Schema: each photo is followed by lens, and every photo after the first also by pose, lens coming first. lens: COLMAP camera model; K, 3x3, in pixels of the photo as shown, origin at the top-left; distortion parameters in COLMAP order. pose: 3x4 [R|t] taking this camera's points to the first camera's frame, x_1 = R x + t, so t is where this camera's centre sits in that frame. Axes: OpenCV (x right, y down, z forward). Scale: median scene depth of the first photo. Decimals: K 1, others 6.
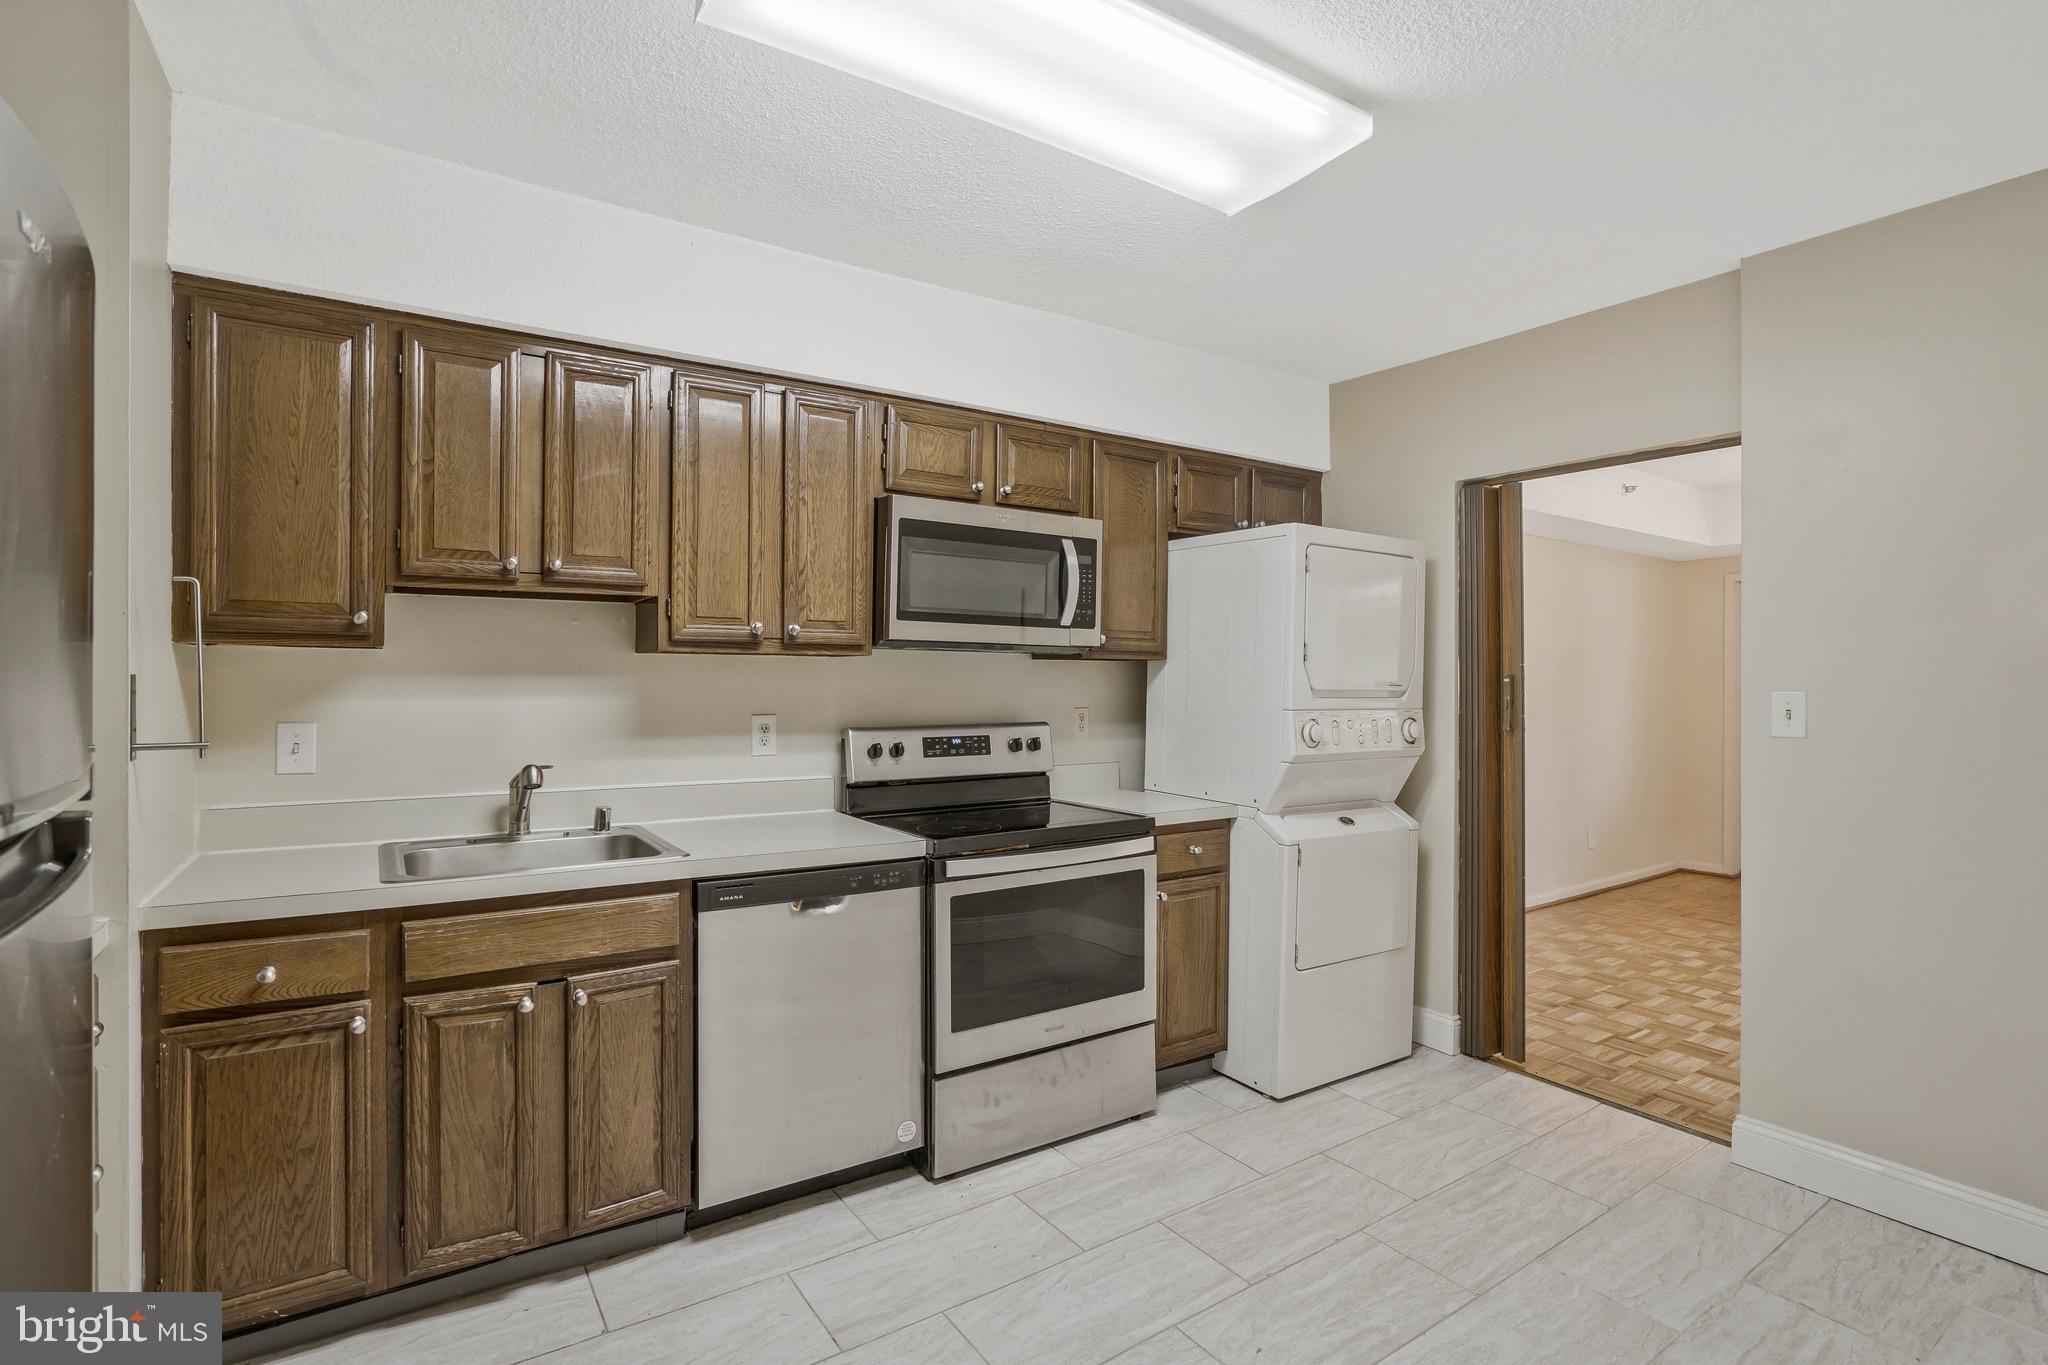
lens RADIAL K [[986.2, 0, 1017.7], [0, 986.2, 666.9], [0, 0, 1]] dist [-0.057437, 0.025154]
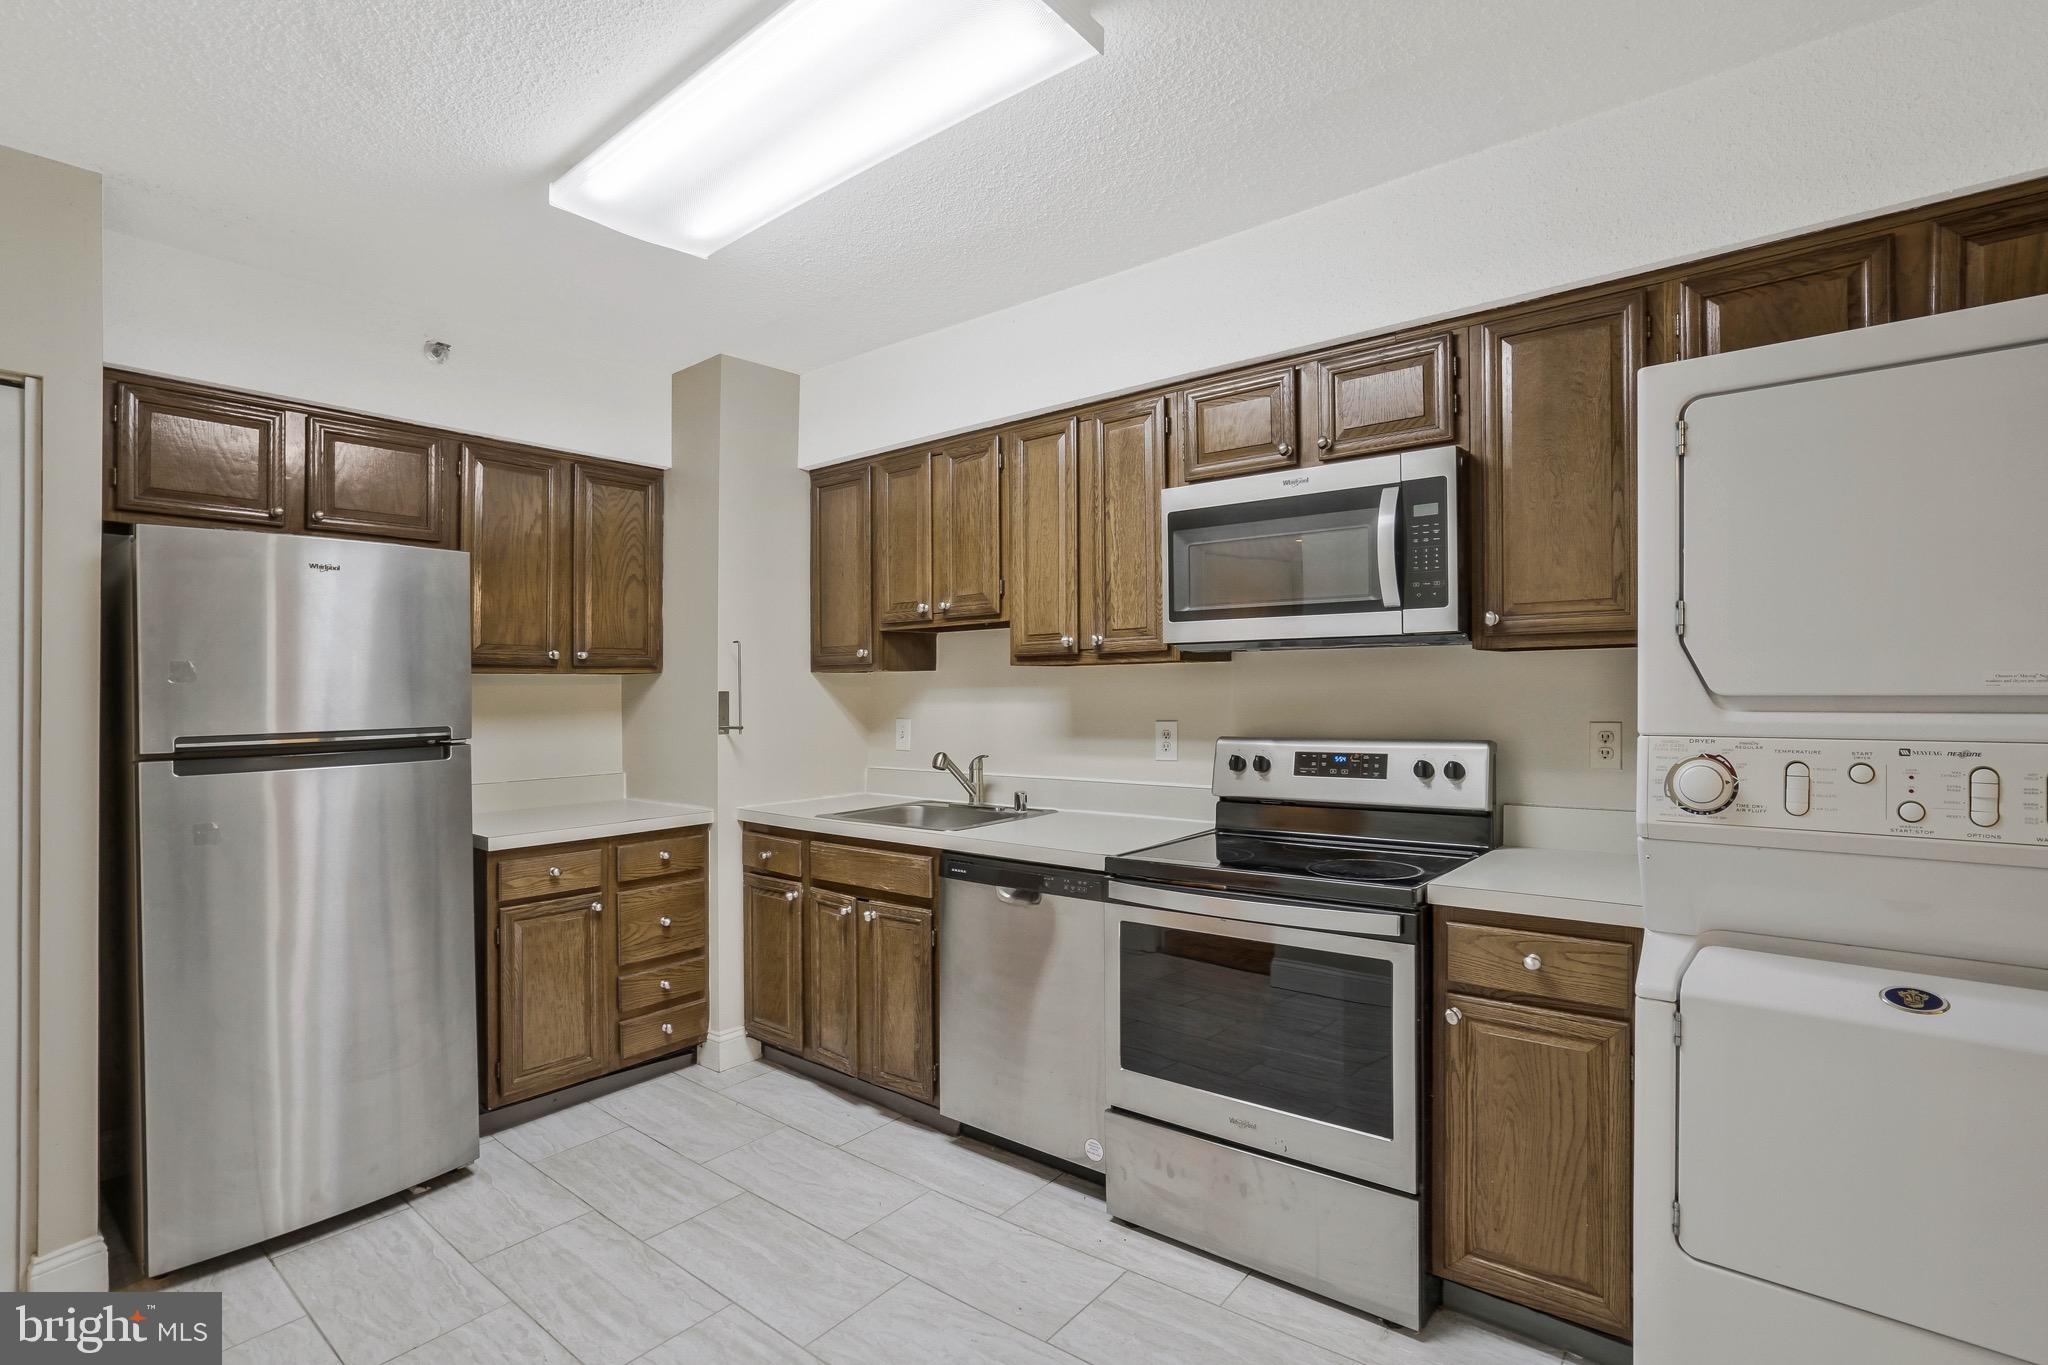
lens RADIAL K [[986.2, 0, 1017.7], [0, 986.2, 666.9], [0, 0, 1]] dist [-0.057437, 0.025154]
pose [[0.288506, -0.029677, -0.957018, 0.690593], [0.026157, 0.999391, -0.023105, 0.012106], [0.957121, -0.018367, 0.289107, 0.556334]]
